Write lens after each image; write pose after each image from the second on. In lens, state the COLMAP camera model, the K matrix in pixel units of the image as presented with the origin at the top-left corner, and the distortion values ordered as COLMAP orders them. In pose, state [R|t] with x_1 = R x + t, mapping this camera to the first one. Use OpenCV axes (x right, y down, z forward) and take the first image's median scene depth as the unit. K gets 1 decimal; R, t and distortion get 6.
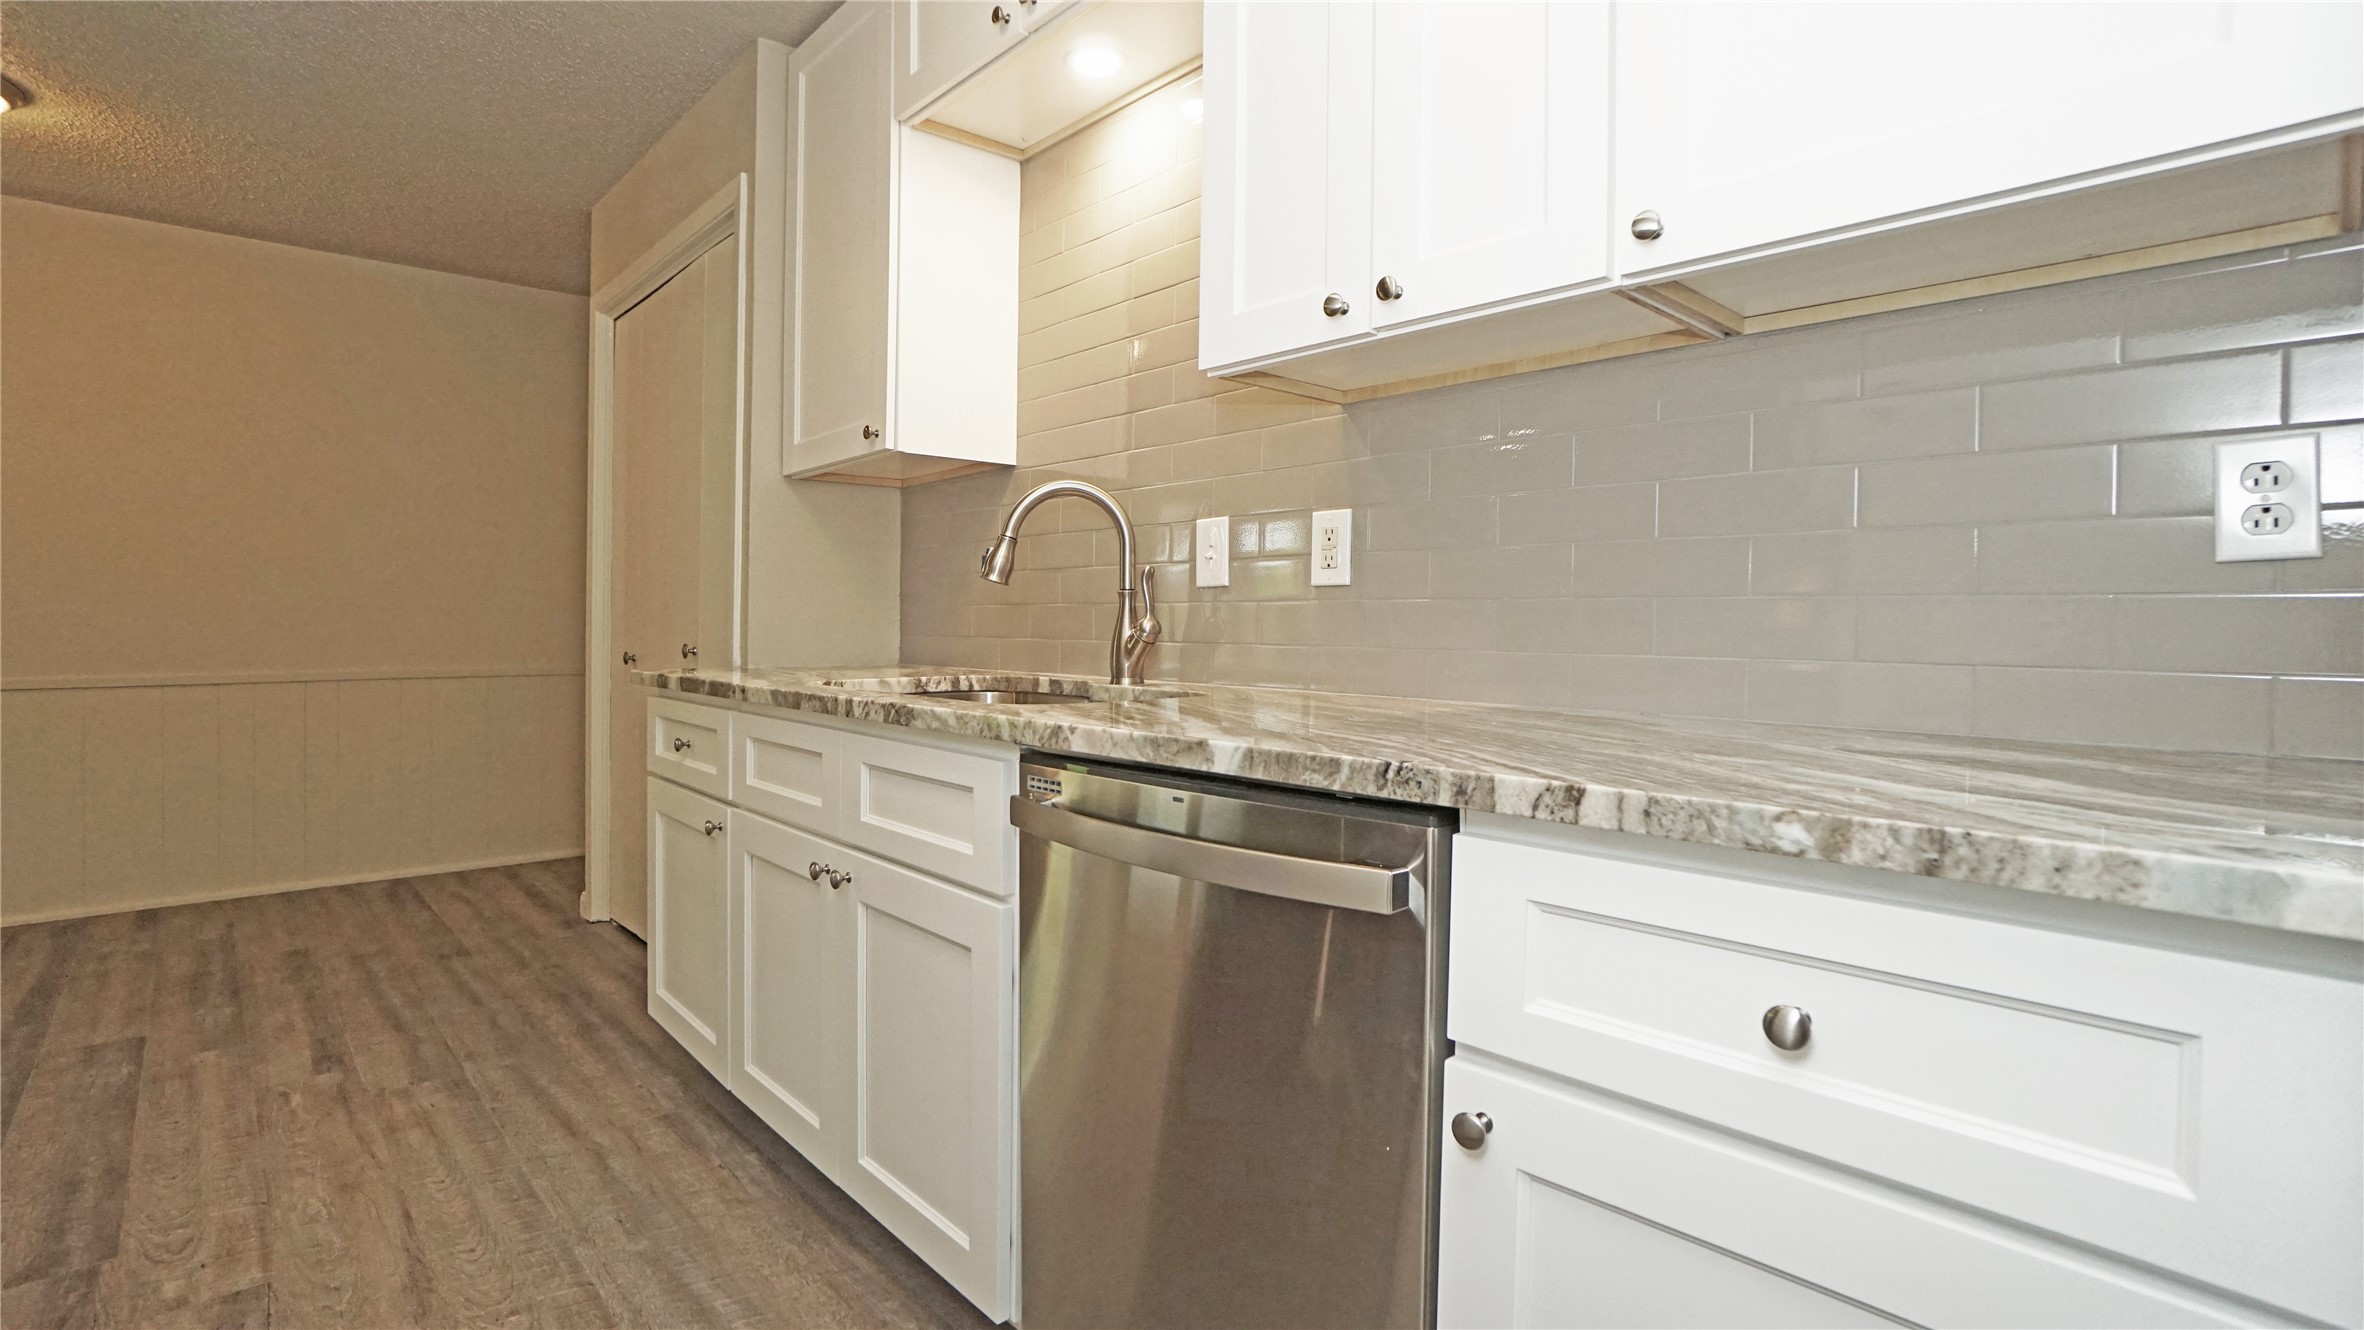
lens RADIAL K [[1124.3, 0, 1161.3], [0, 1124.3, 652.2], [0, 0, 1]] dist [-0.015981, 0.002574]
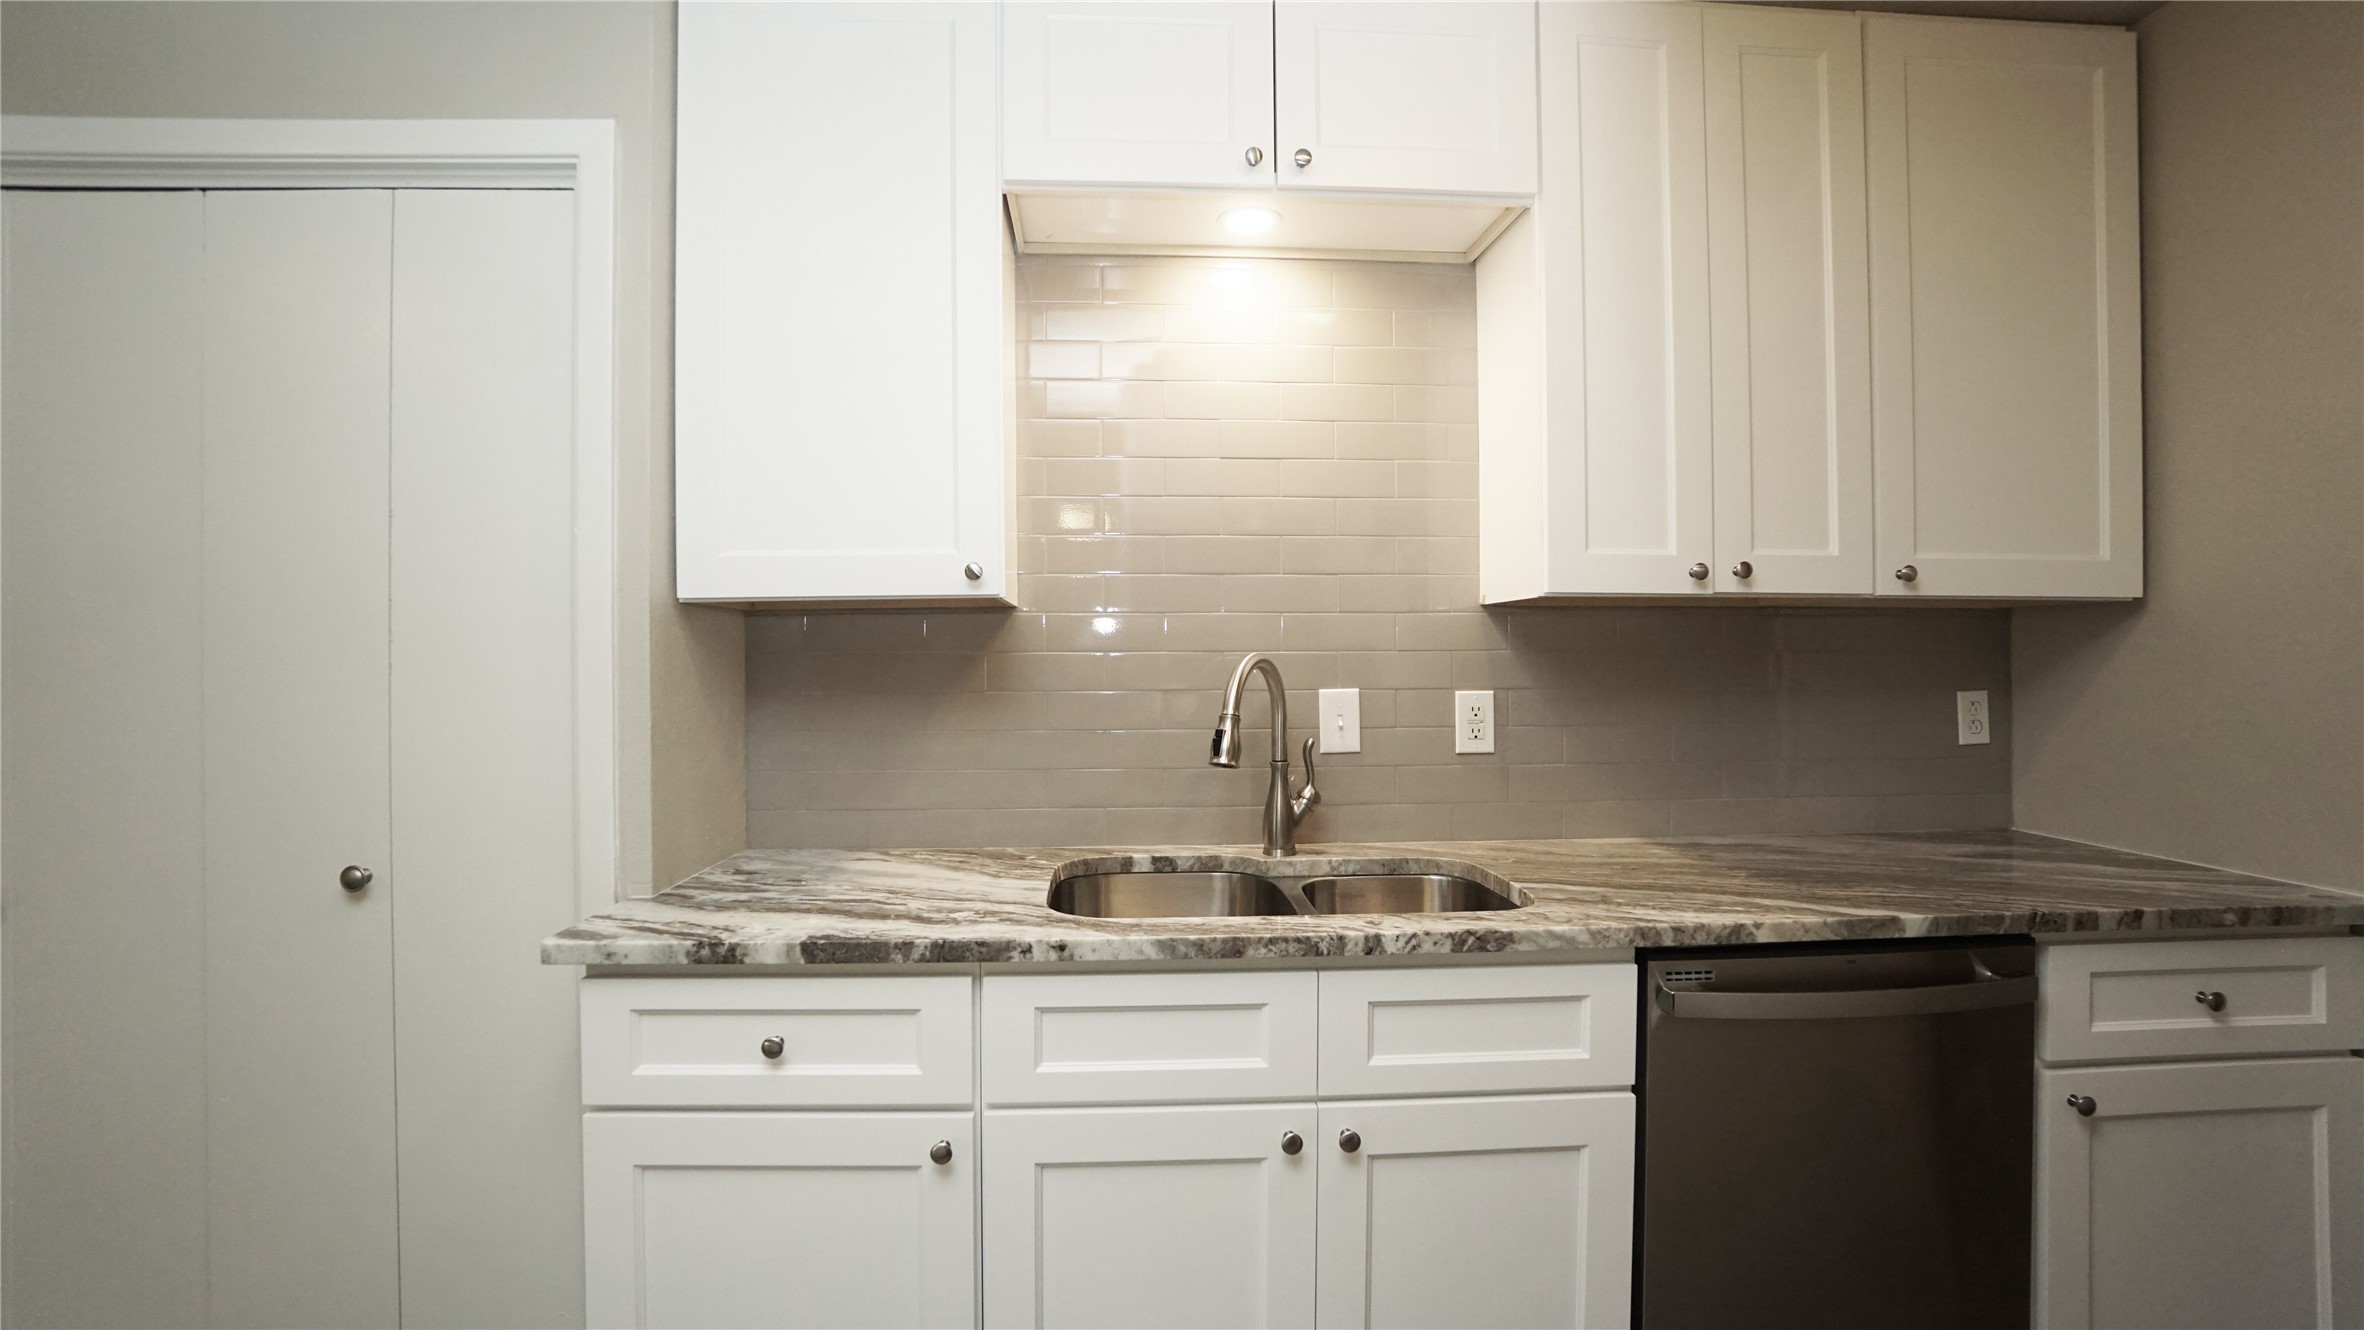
lens RADIAL K [[1084.1, 0, 1138.9], [0, 1084.1, 657.7], [0, 0, 1]] dist [-0.033576, 0.006200]
pose [[0.596968, -0.008078, 0.802225, -1.221706], [0.023532, 0.999695, -0.007446, -0.198173], [-0.801920, 0.023323, 0.596976, 0.729062]]
